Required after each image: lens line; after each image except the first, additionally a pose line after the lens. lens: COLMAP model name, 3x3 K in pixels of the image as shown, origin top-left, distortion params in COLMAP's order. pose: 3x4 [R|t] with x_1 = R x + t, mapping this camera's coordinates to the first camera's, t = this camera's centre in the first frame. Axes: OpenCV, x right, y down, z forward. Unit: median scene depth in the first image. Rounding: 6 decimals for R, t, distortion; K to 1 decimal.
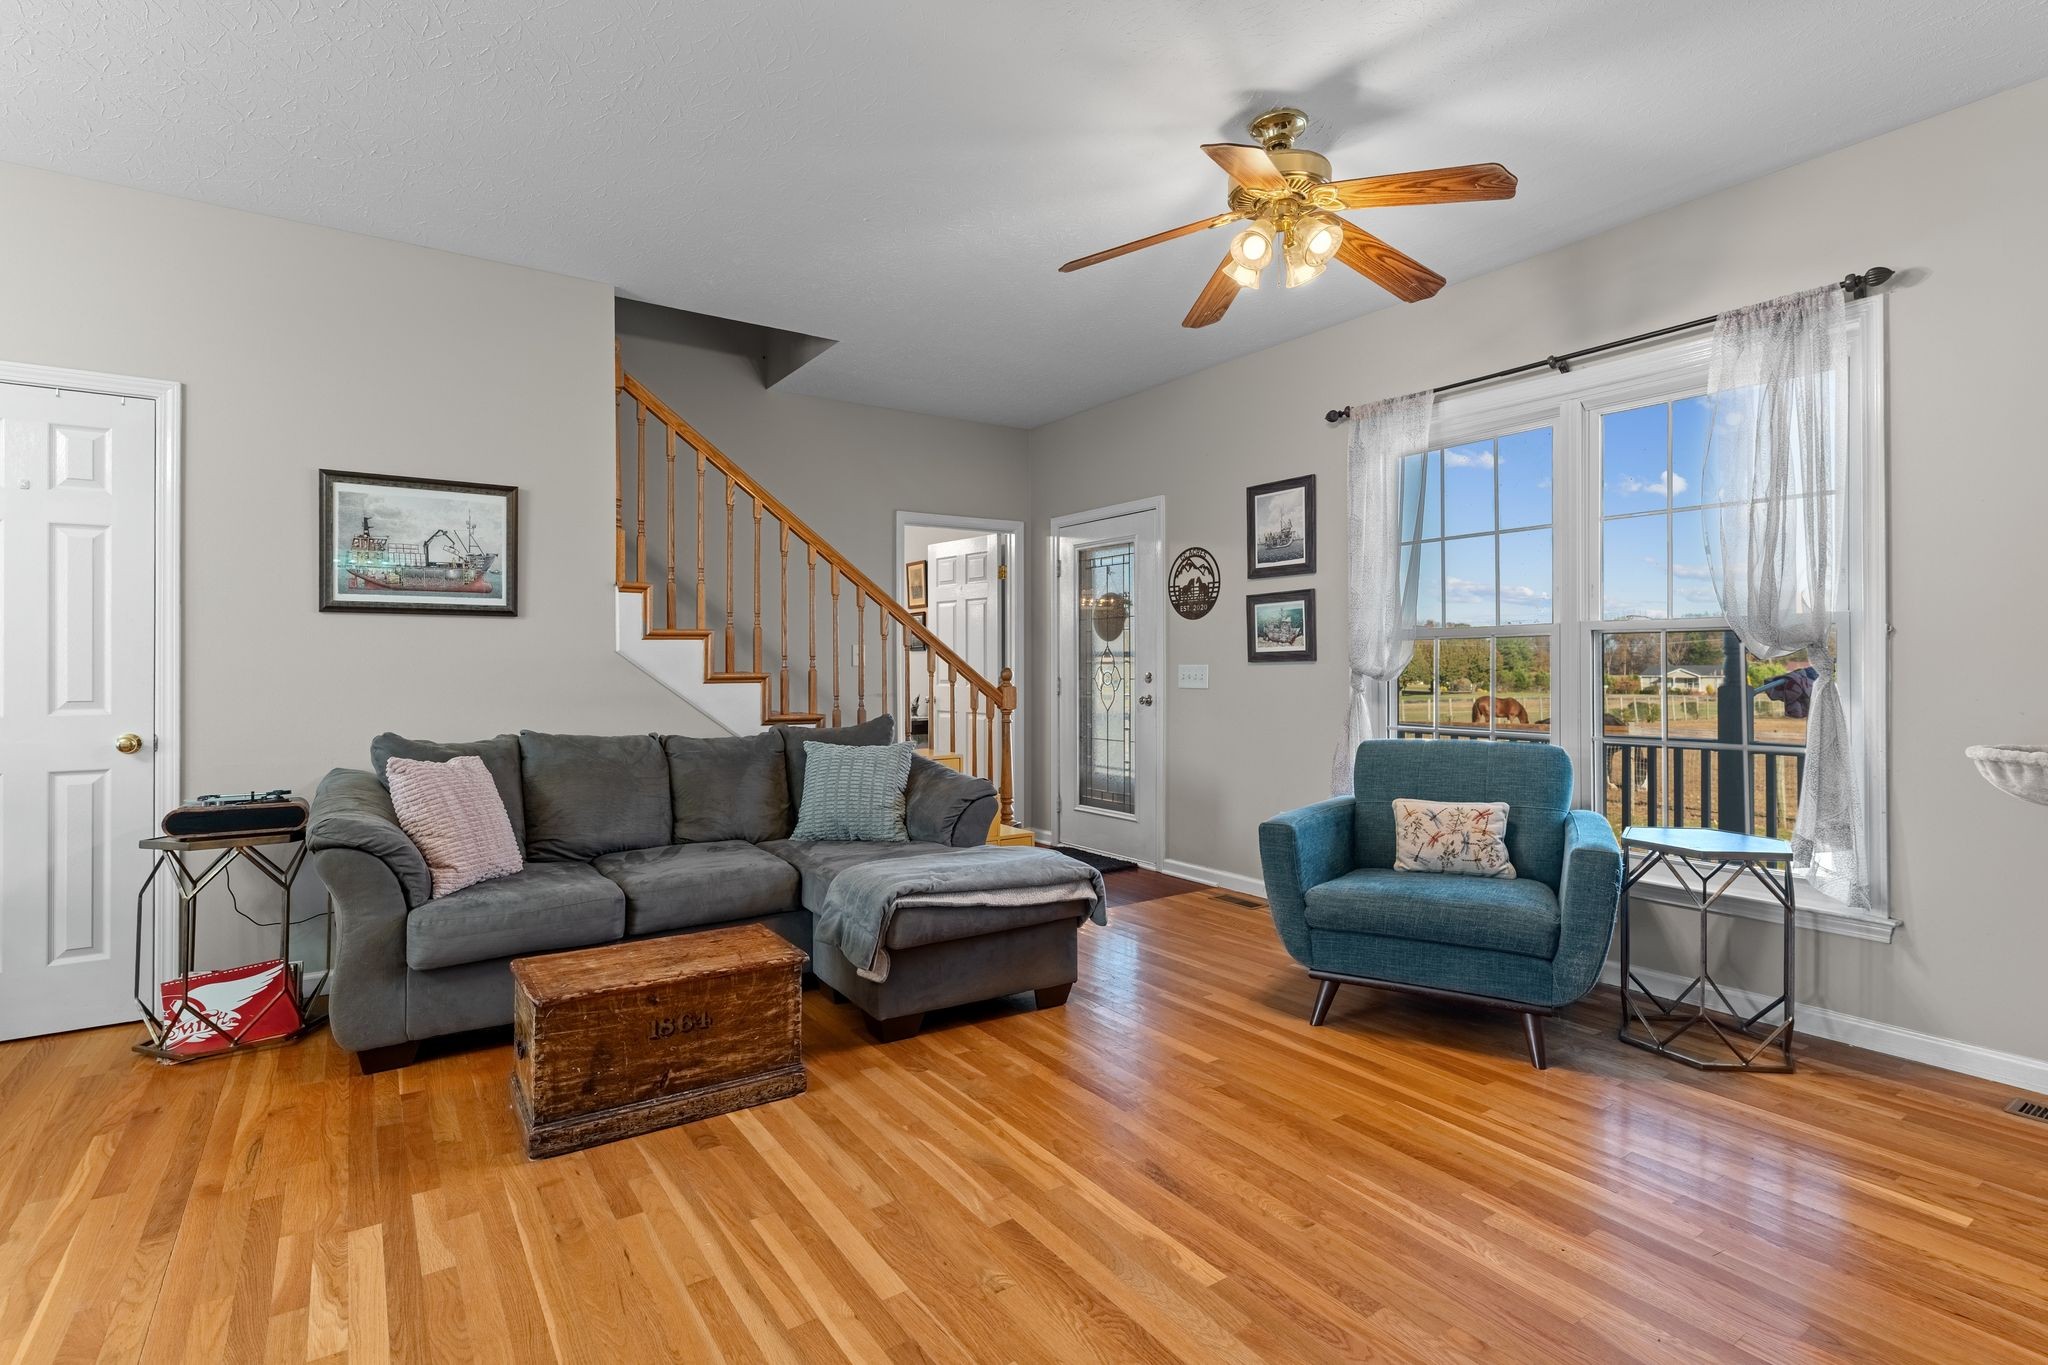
lens RADIAL K [[967.5, 0, 1010.7], [0, 967.5, 669.7], [0, 0, 1]] dist [0.002182, 0.000068]
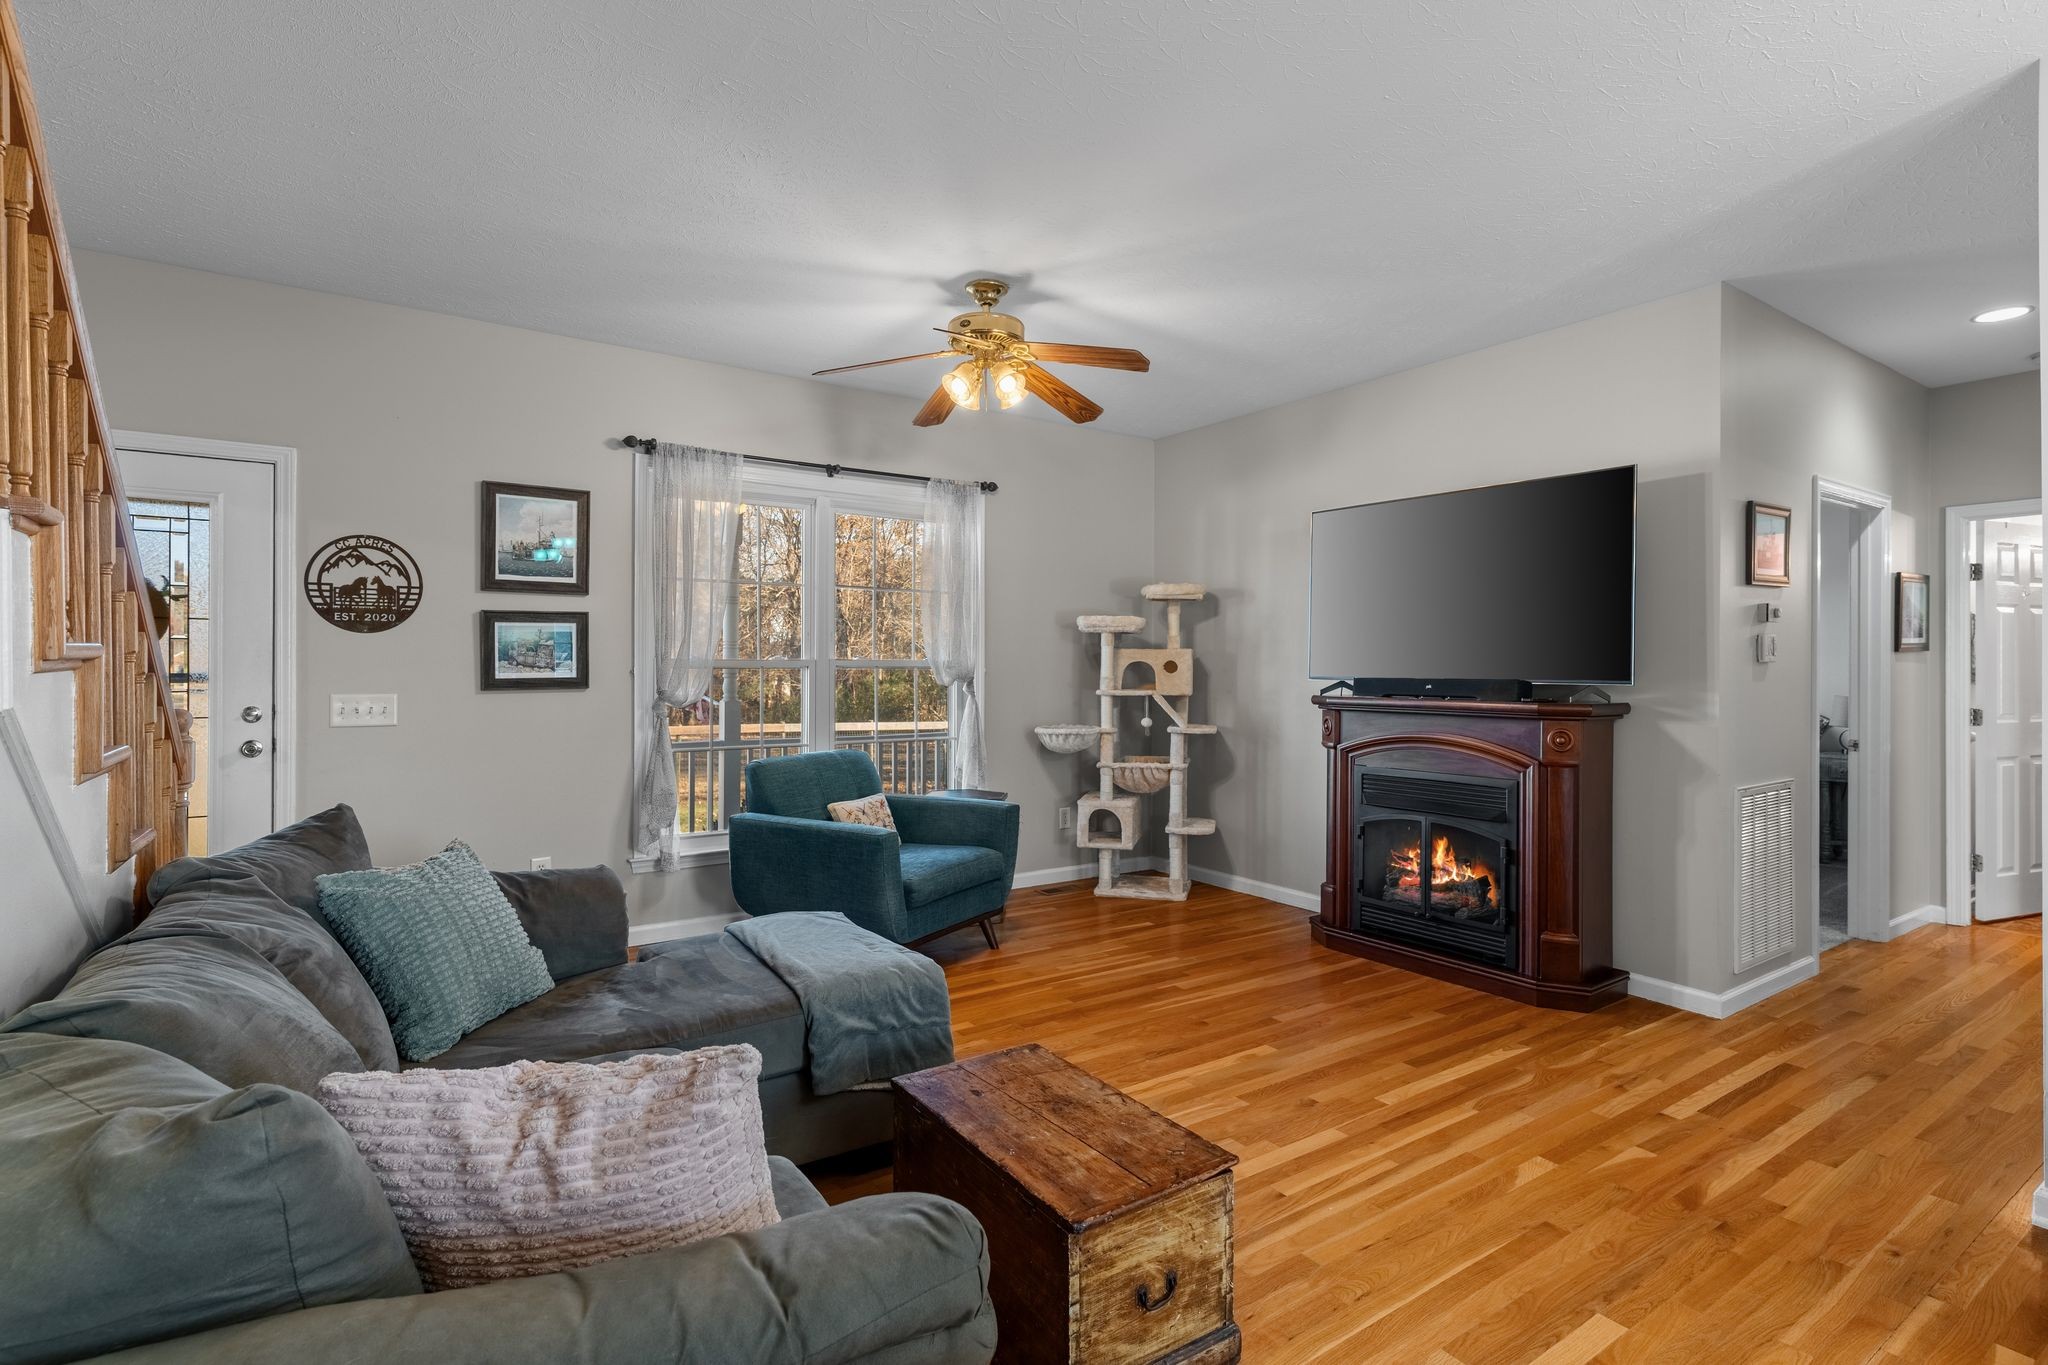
lens RADIAL K [[967.5, 0, 1010.4], [0, 967.5, 677.4], [0, 0, 1]] dist [0.002182, 0.000068]
pose [[0.023318, -0.011069, 0.999667, -0.598928], [-0.001719, 0.999937, 0.011112, -0.029810], [-0.999727, -0.001977, 0.023298, 0.543028]]
